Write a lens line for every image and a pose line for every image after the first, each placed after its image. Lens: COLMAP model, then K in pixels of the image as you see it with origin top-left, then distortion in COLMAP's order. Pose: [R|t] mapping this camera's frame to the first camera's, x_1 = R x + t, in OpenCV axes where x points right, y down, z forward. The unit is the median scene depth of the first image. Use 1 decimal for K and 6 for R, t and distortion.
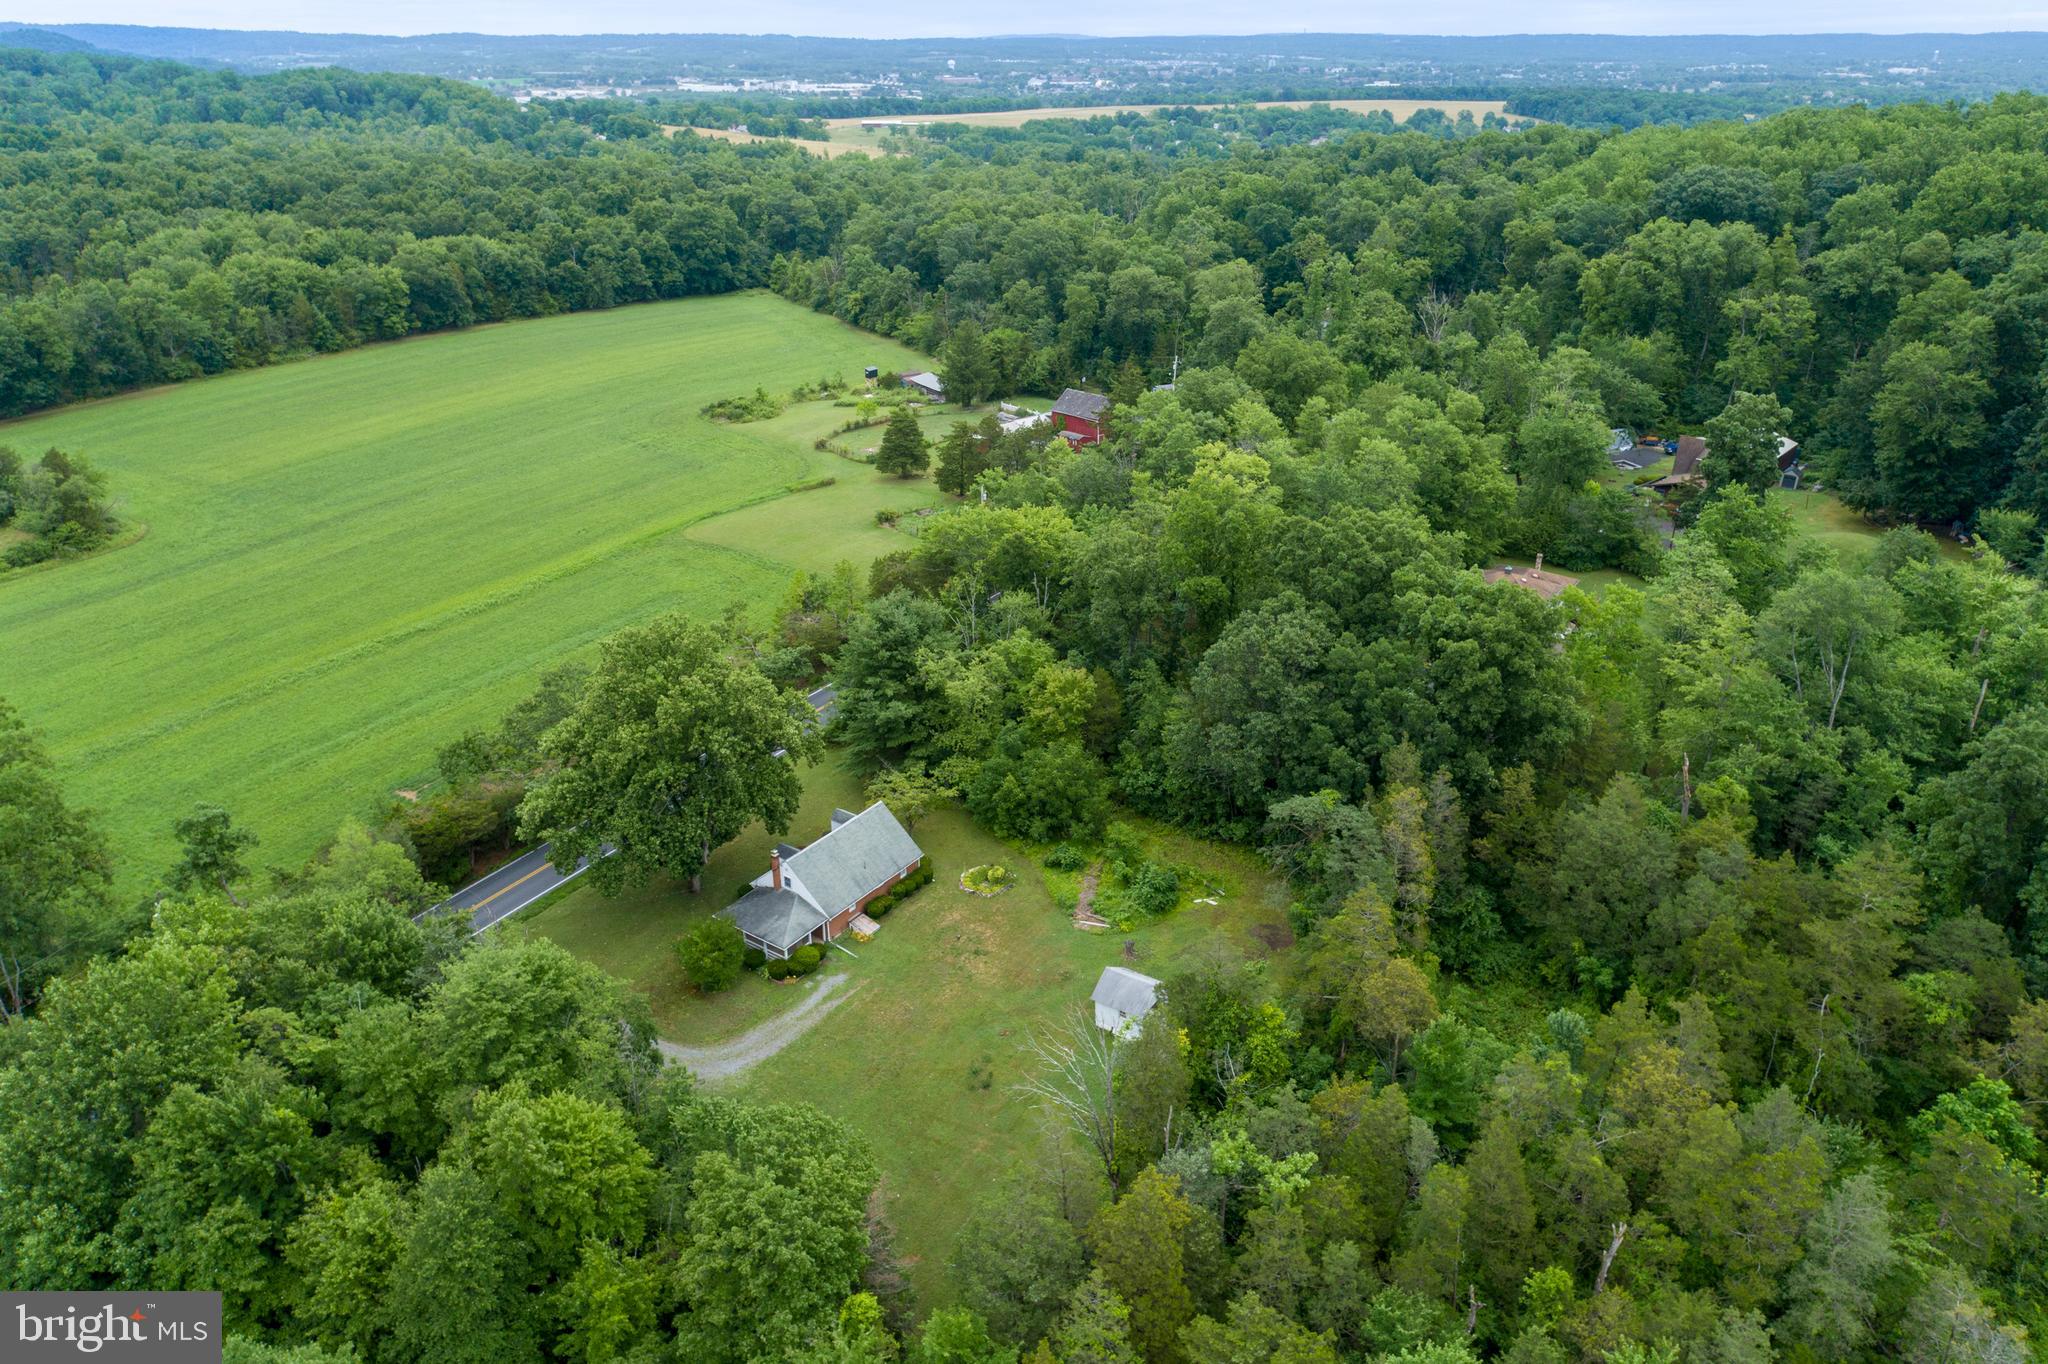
lens RADIAL K [[1386.7, 0, 1024.0], [0, 1386.7, 682.0], [0, 0, 1]] dist [-0.006409, 0.016893]
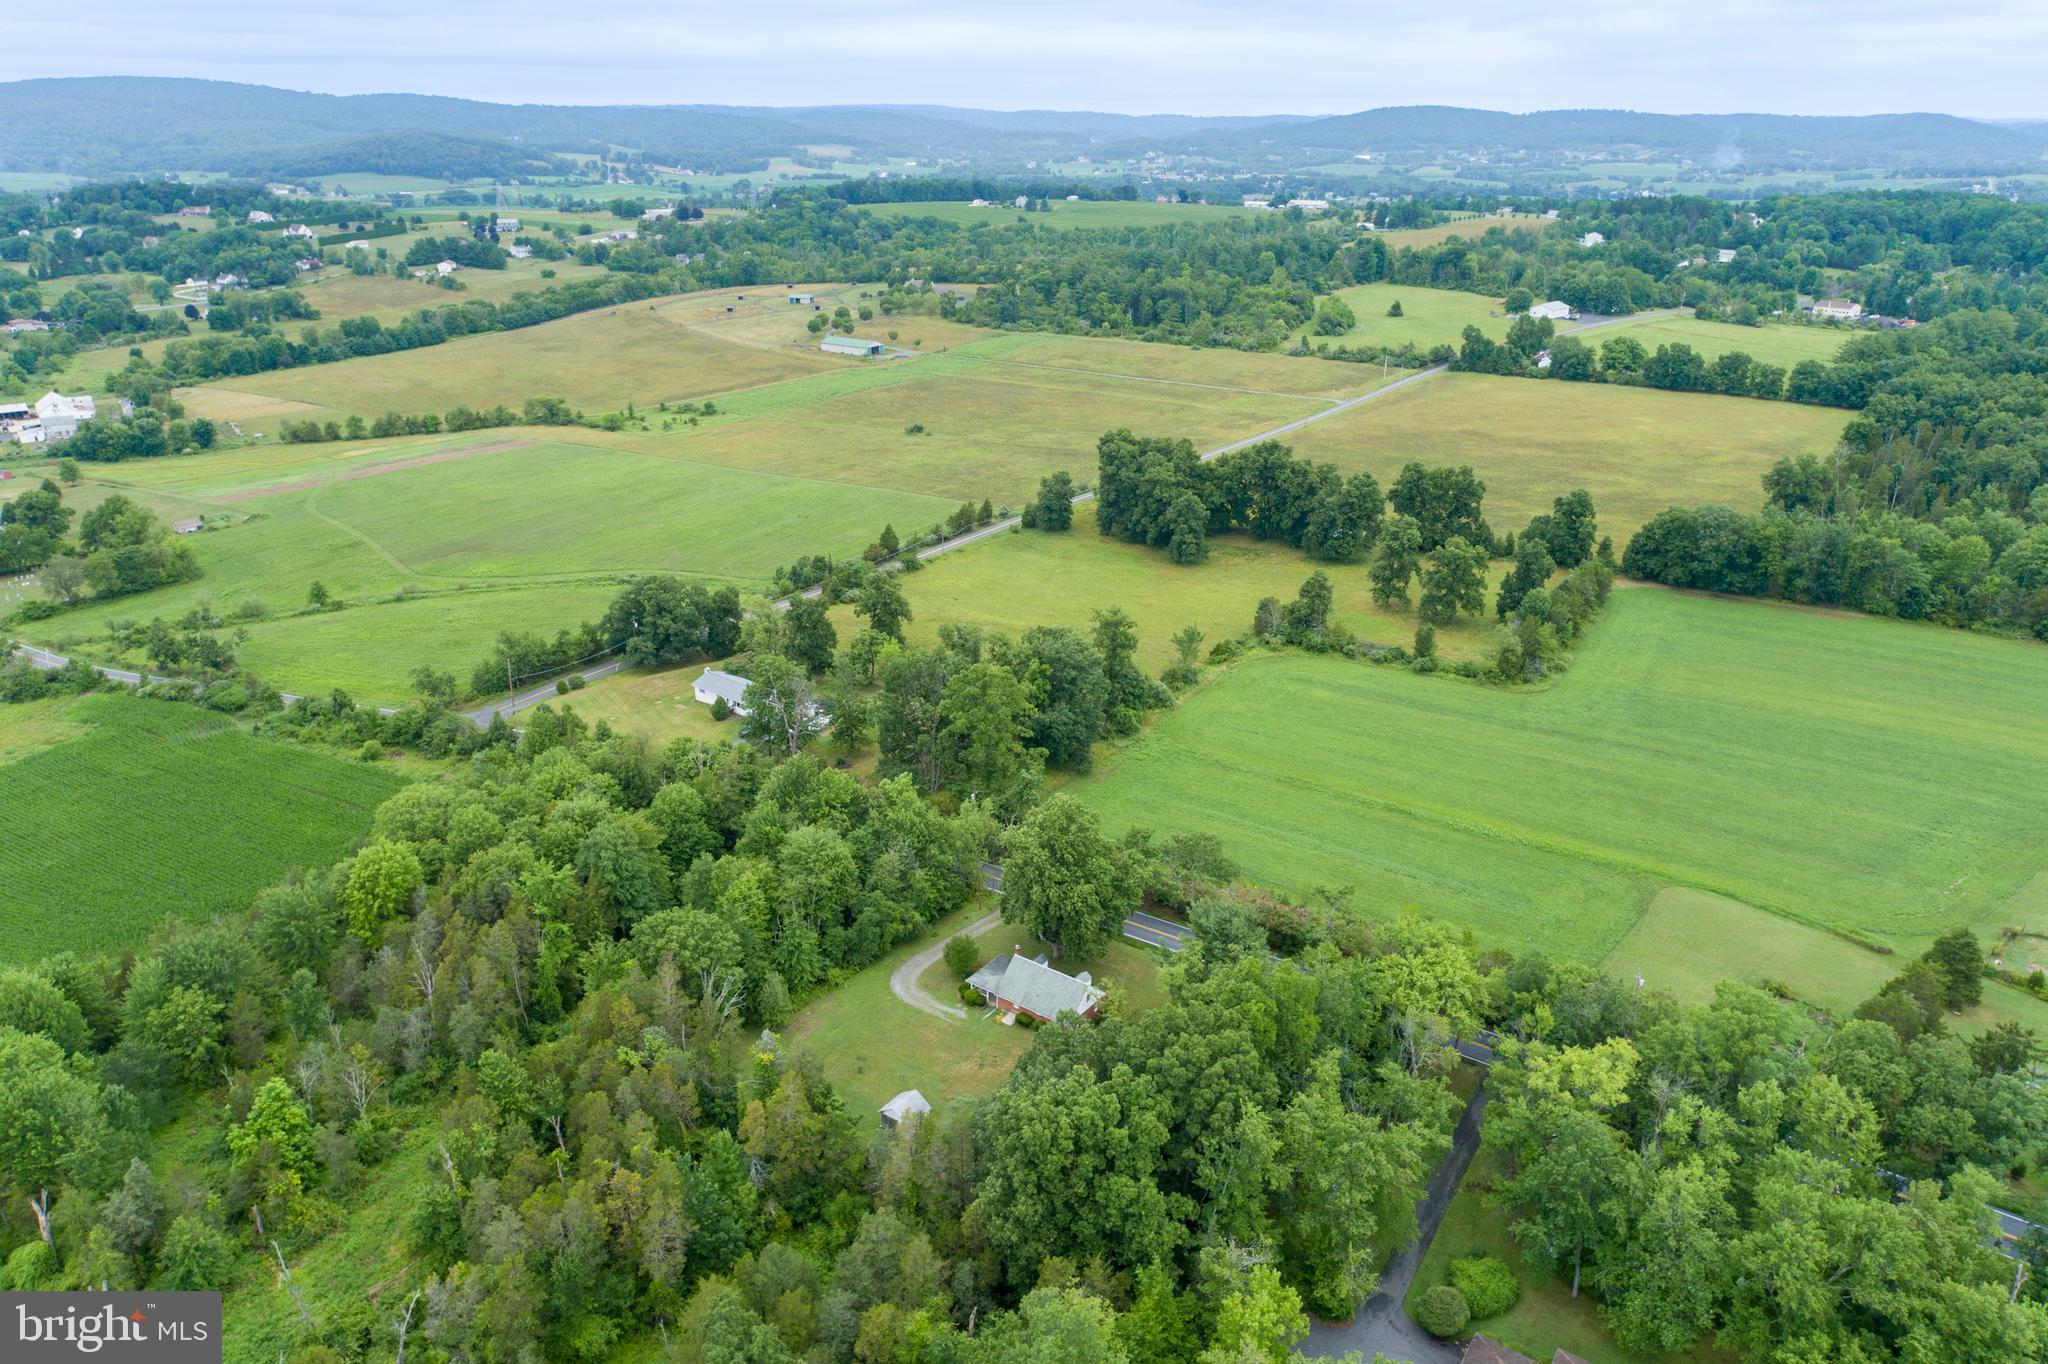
lens RADIAL K [[1386.7, 0, 1024.0], [0, 1386.7, 682.0], [0, 0, 1]] dist [-0.006409, 0.016893]
pose [[-0.017193, 0.379908, -0.924865, 1.089102], [-0.426246, 0.833951, 0.350486, -0.640488], [0.904444, 0.400246, 0.147596, 0.555787]]
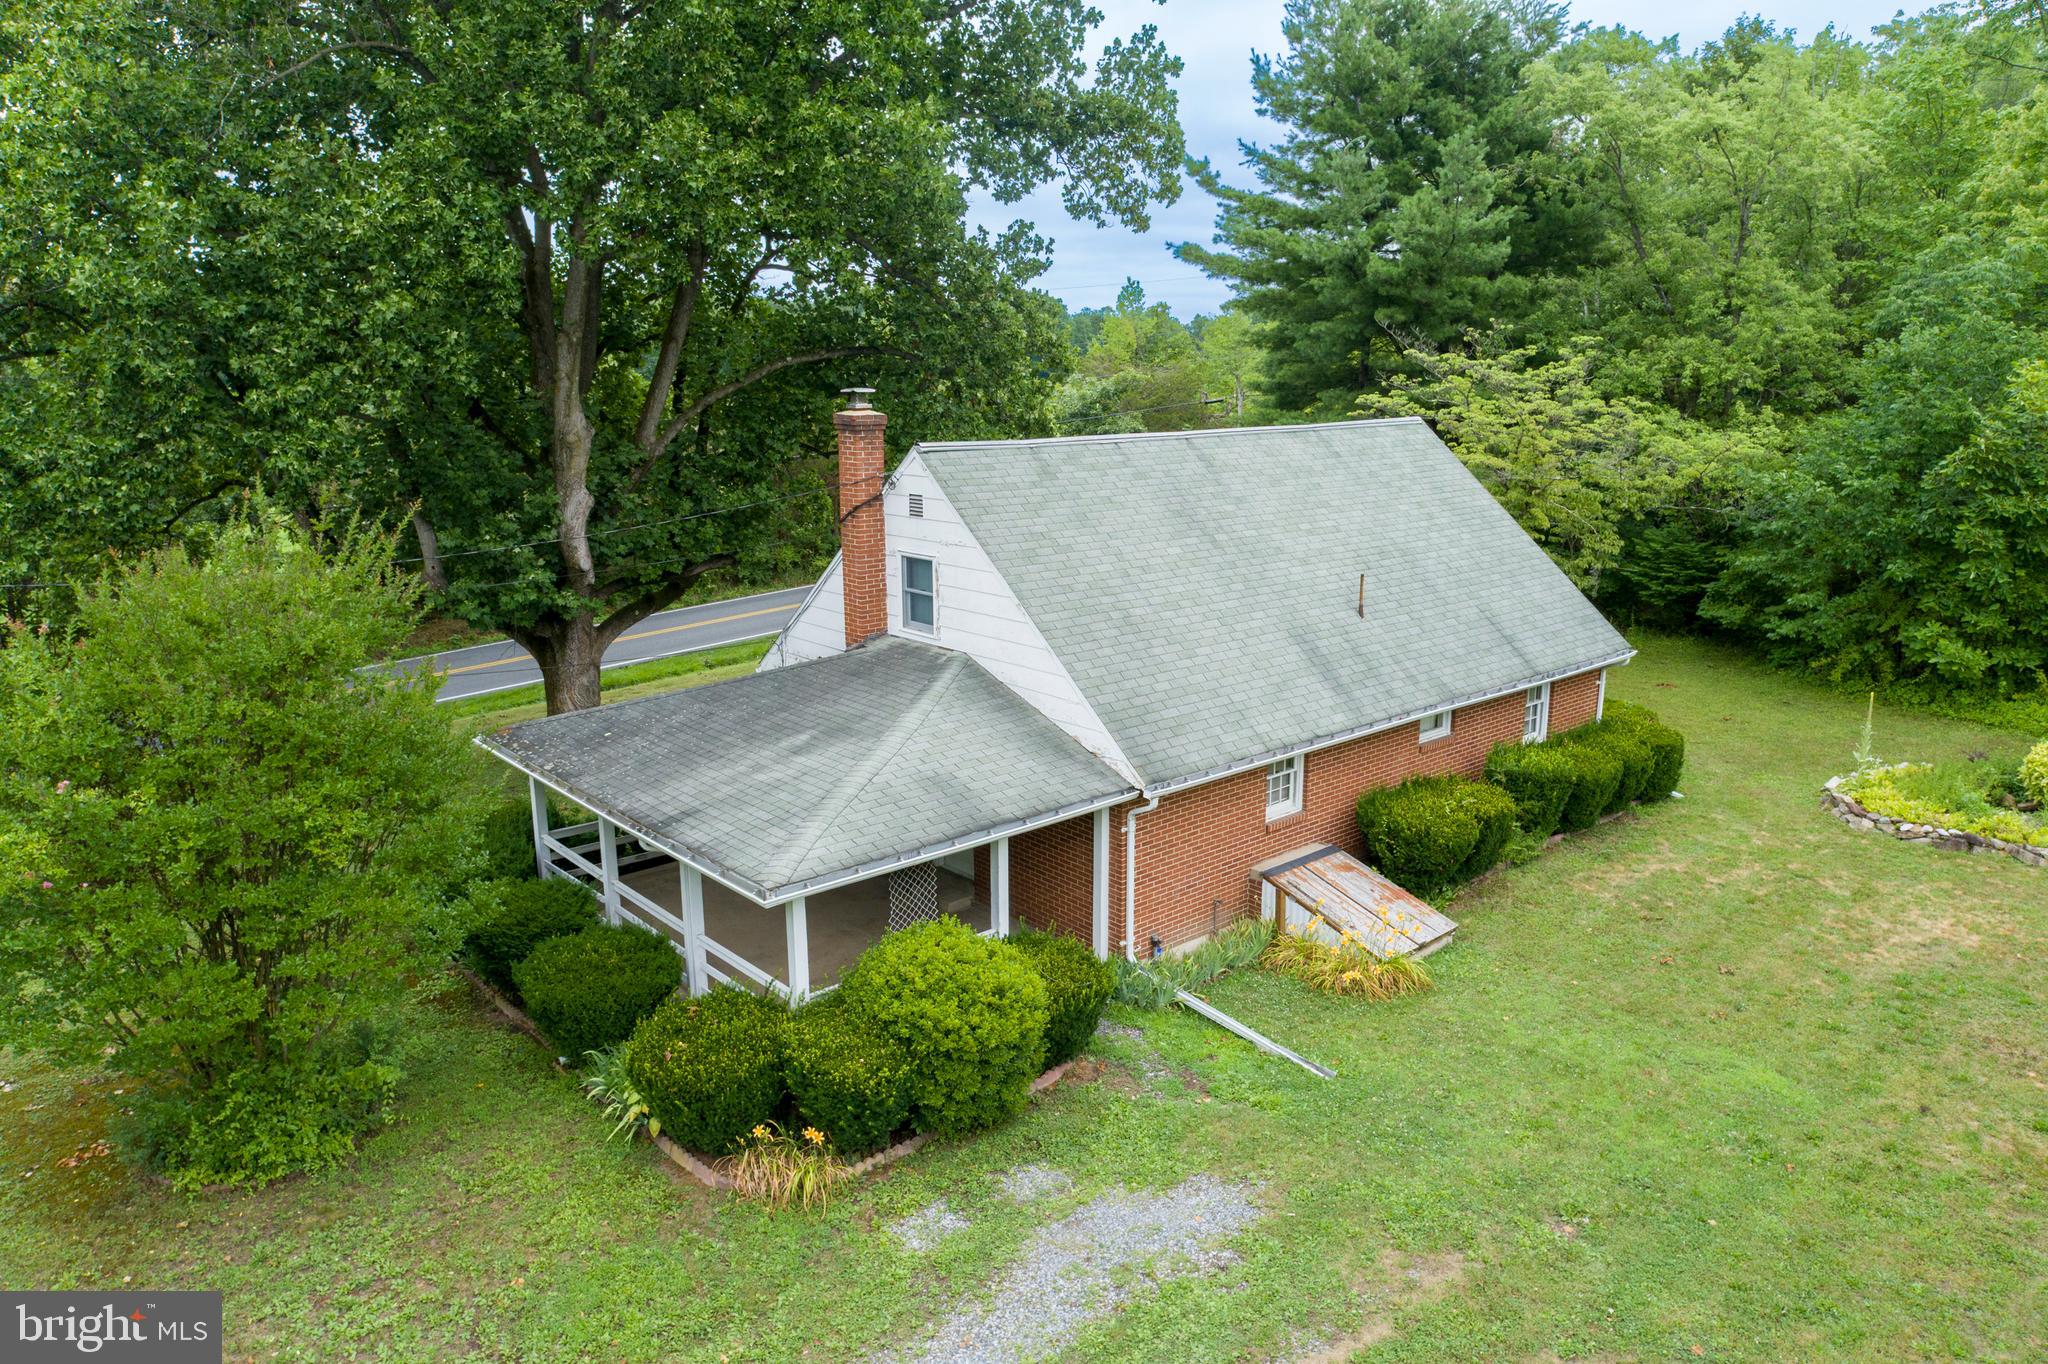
lens RADIAL K [[1386.7, 0, 1024.0], [0, 1386.7, 682.0], [0, 0, 1]] dist [-0.006409, 0.016893]
pose [[0.969243, 0.050388, -0.240893, -0.102850], [-0.098250, 0.976656, -0.191024, 0.165056], [0.225644, 0.208817, 0.951567, 0.746434]]
